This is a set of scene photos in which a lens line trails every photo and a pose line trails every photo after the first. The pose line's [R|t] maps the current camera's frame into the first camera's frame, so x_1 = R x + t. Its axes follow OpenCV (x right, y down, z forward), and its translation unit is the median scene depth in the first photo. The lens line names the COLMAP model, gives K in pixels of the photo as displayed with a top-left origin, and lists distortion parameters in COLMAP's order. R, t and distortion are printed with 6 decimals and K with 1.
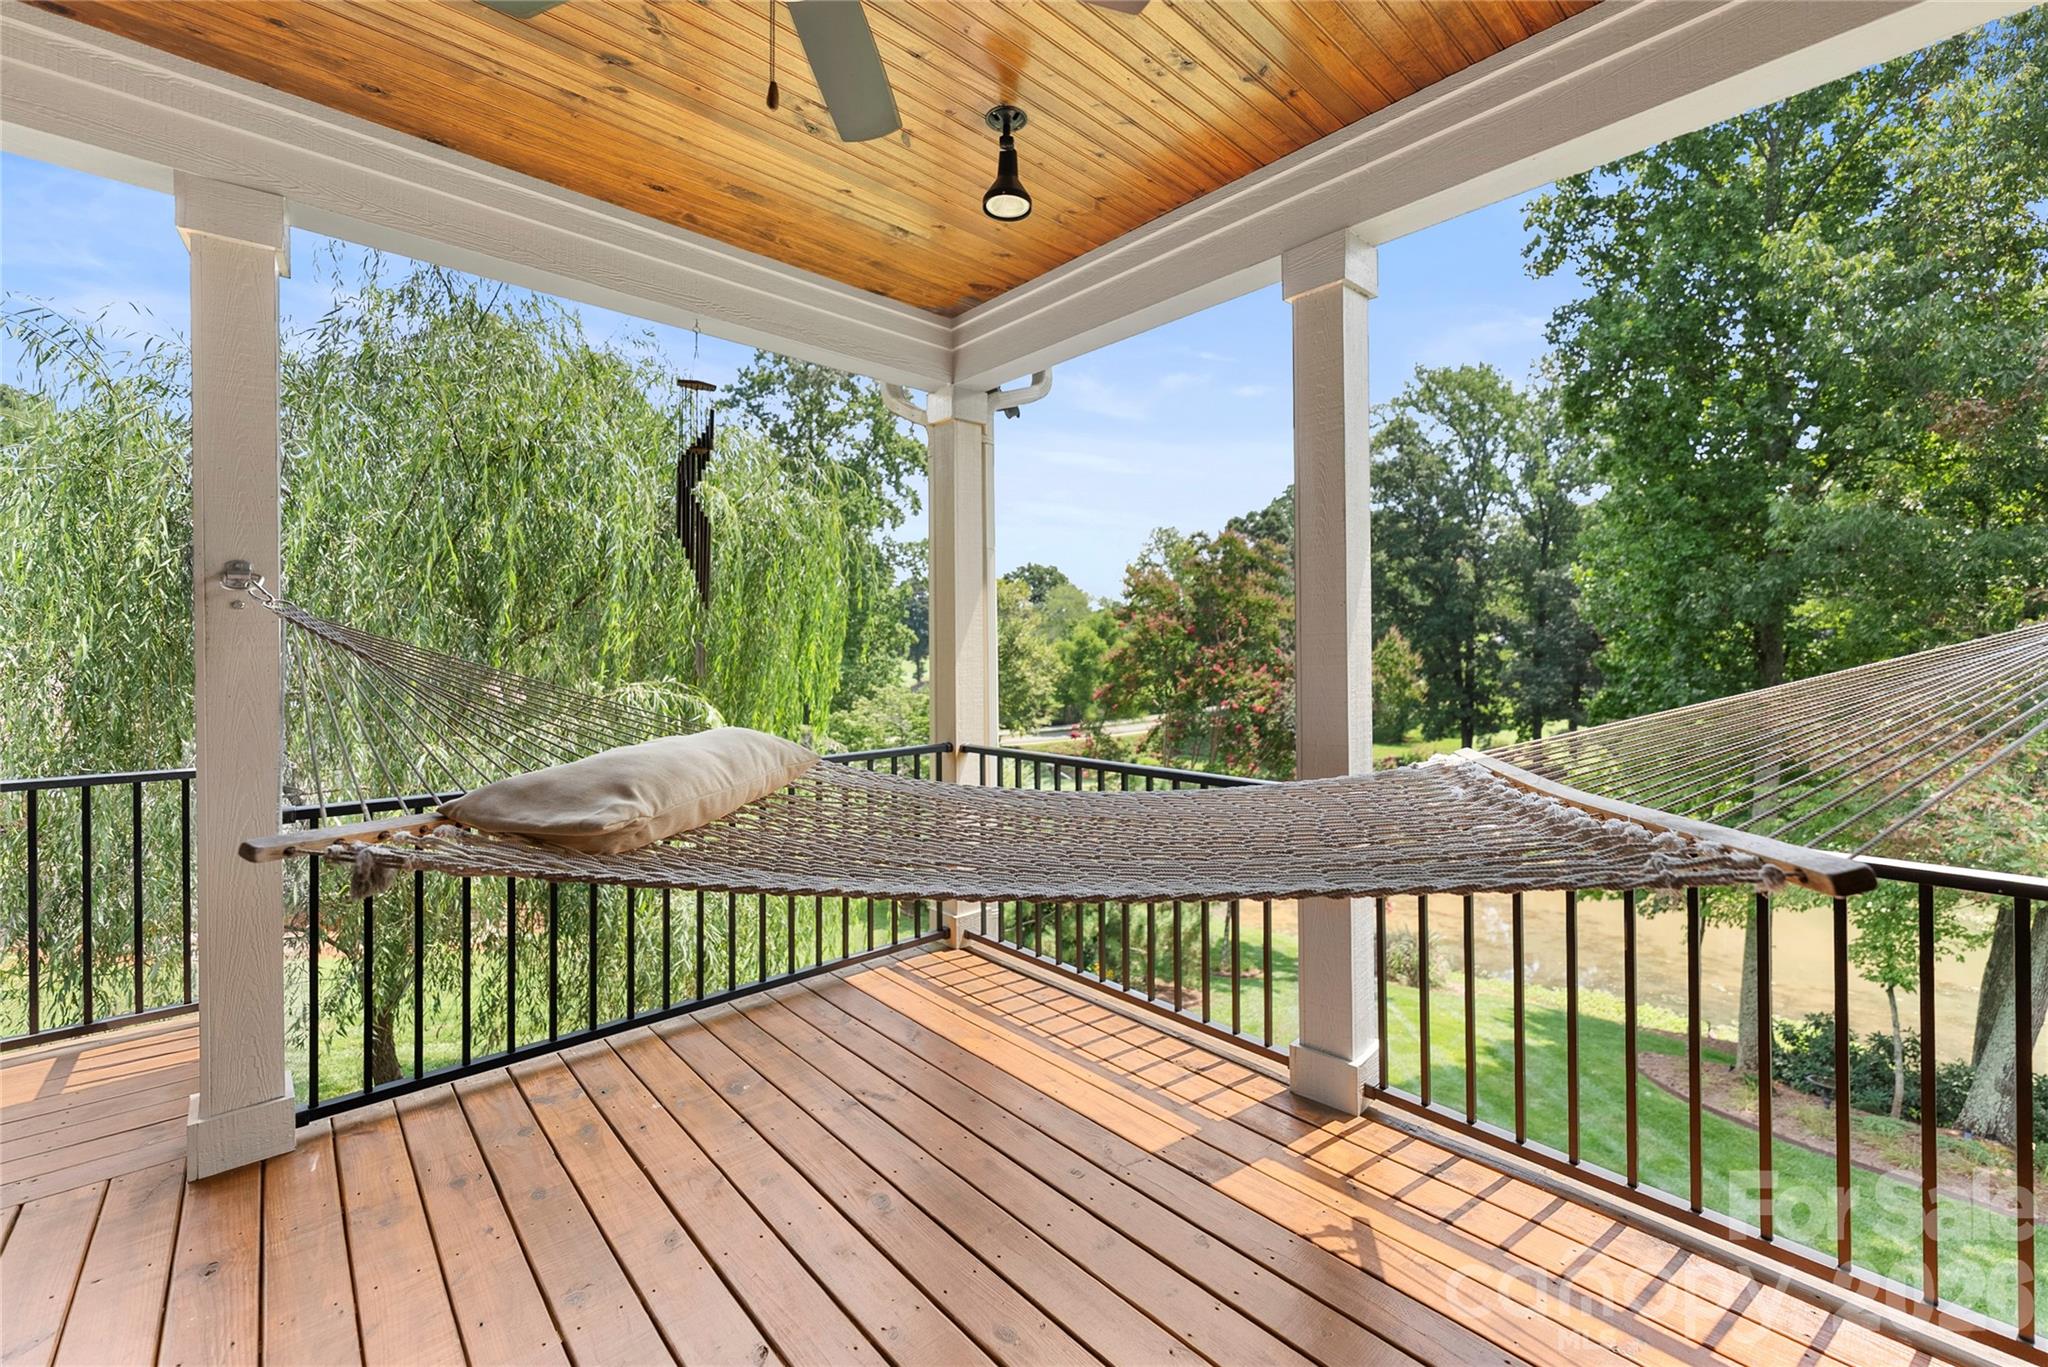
lens RADIAL K [[834.2, 0, 1027.2], [0, 834.2, 668.2], [0, 0, 1]] dist [-0.002755, 0.000723]
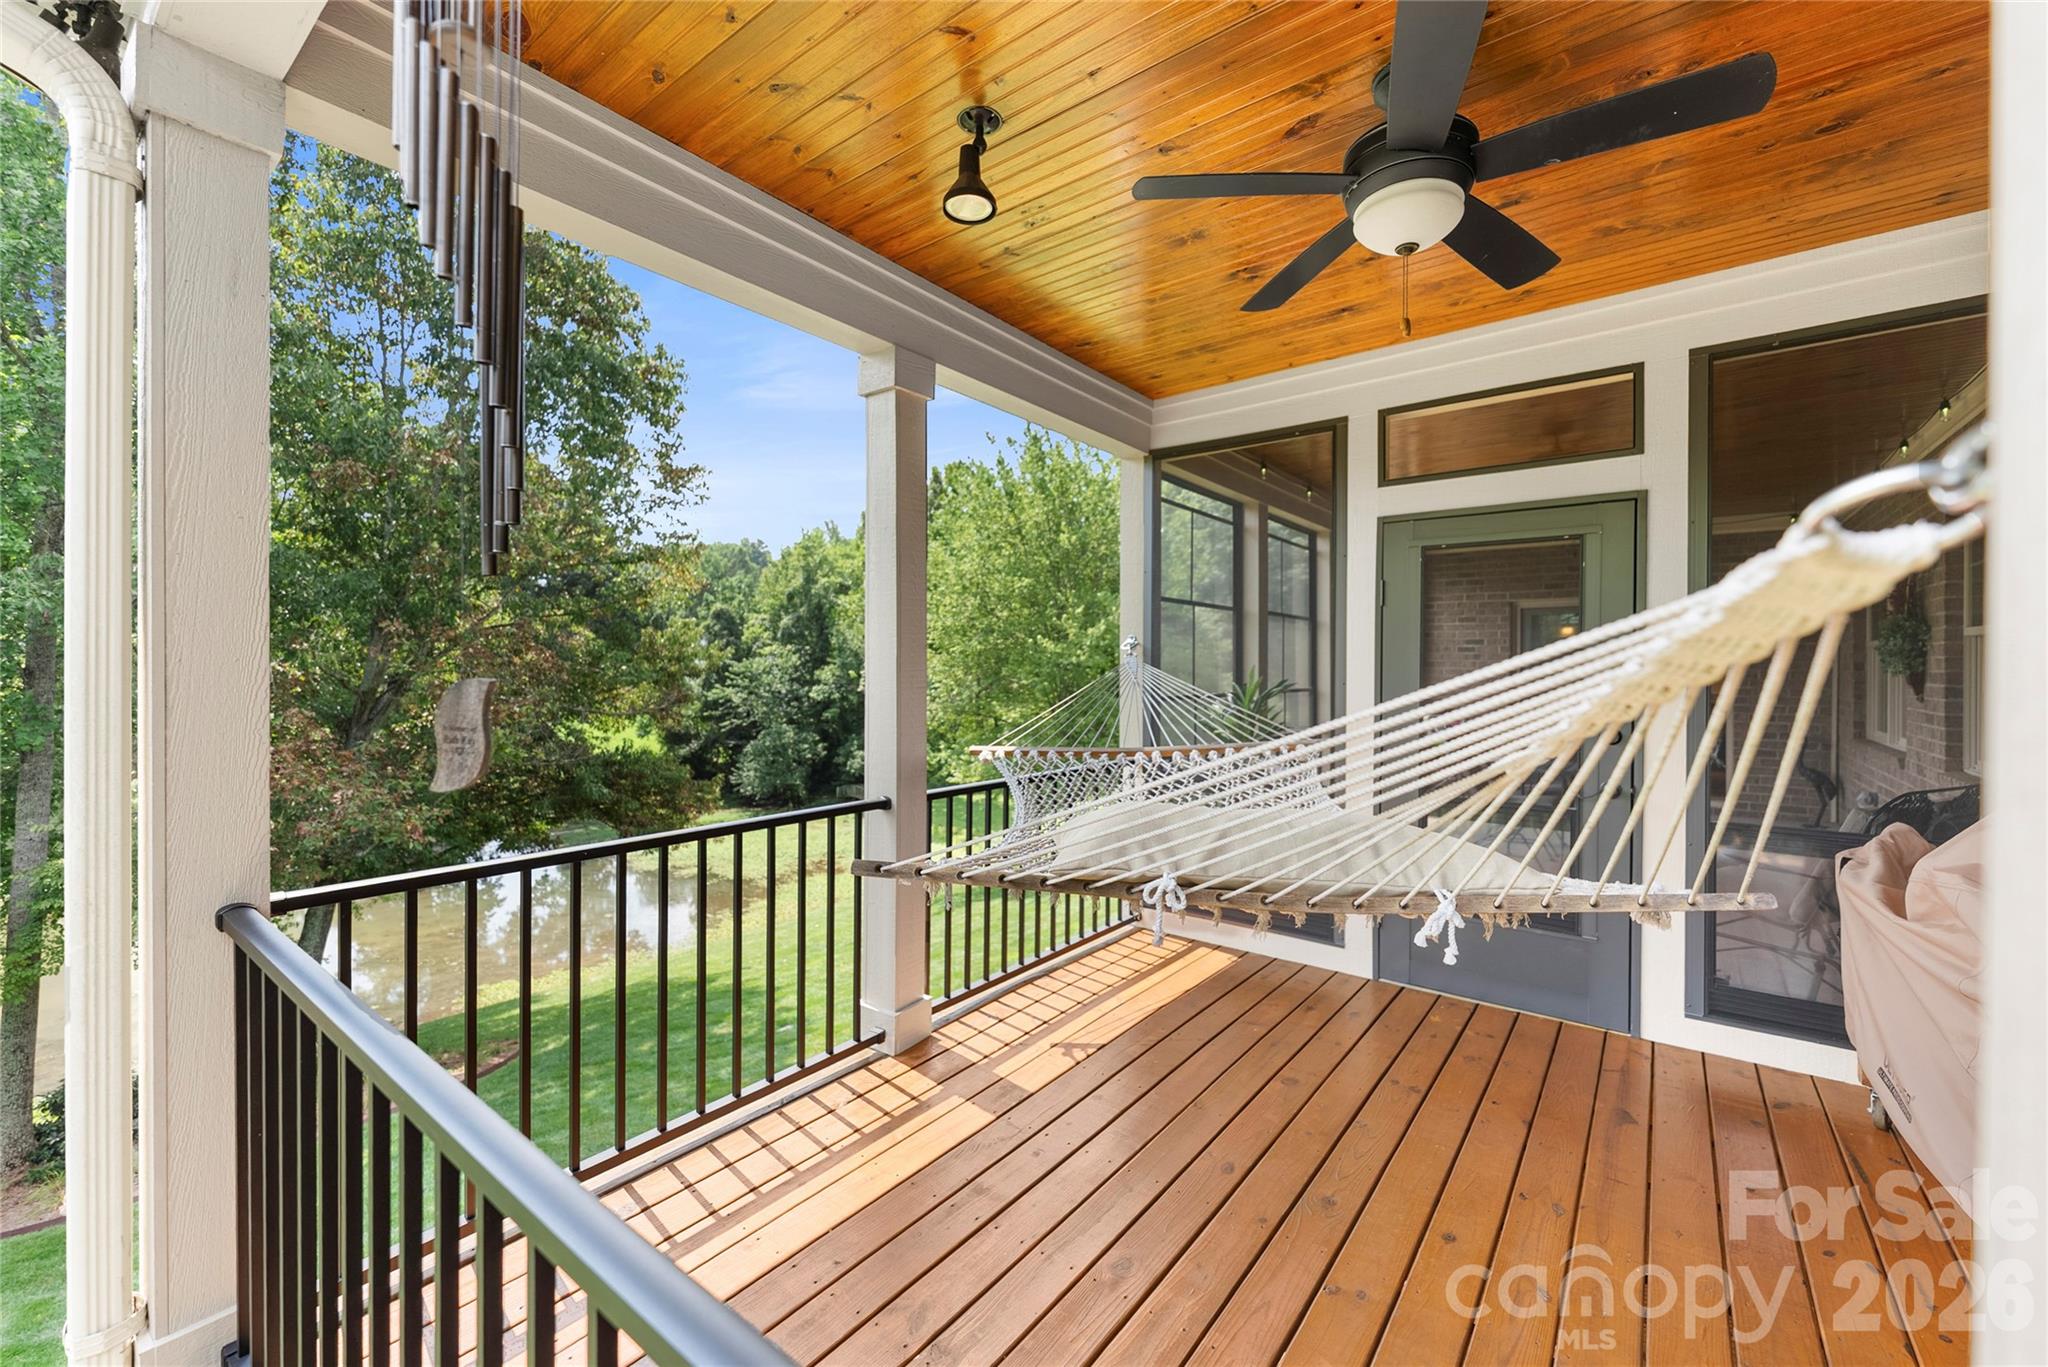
lens RADIAL K [[834.2, 0, 1027.2], [0, 834.2, 668.2], [0, 0, 1]] dist [-0.002755, 0.000723]
pose [[-0.180585, 0.017642, 0.983401, -0.961999], [0.016753, 0.999749, -0.014859, -0.014724], [-0.983417, 0.013792, -0.180835, 1.122304]]
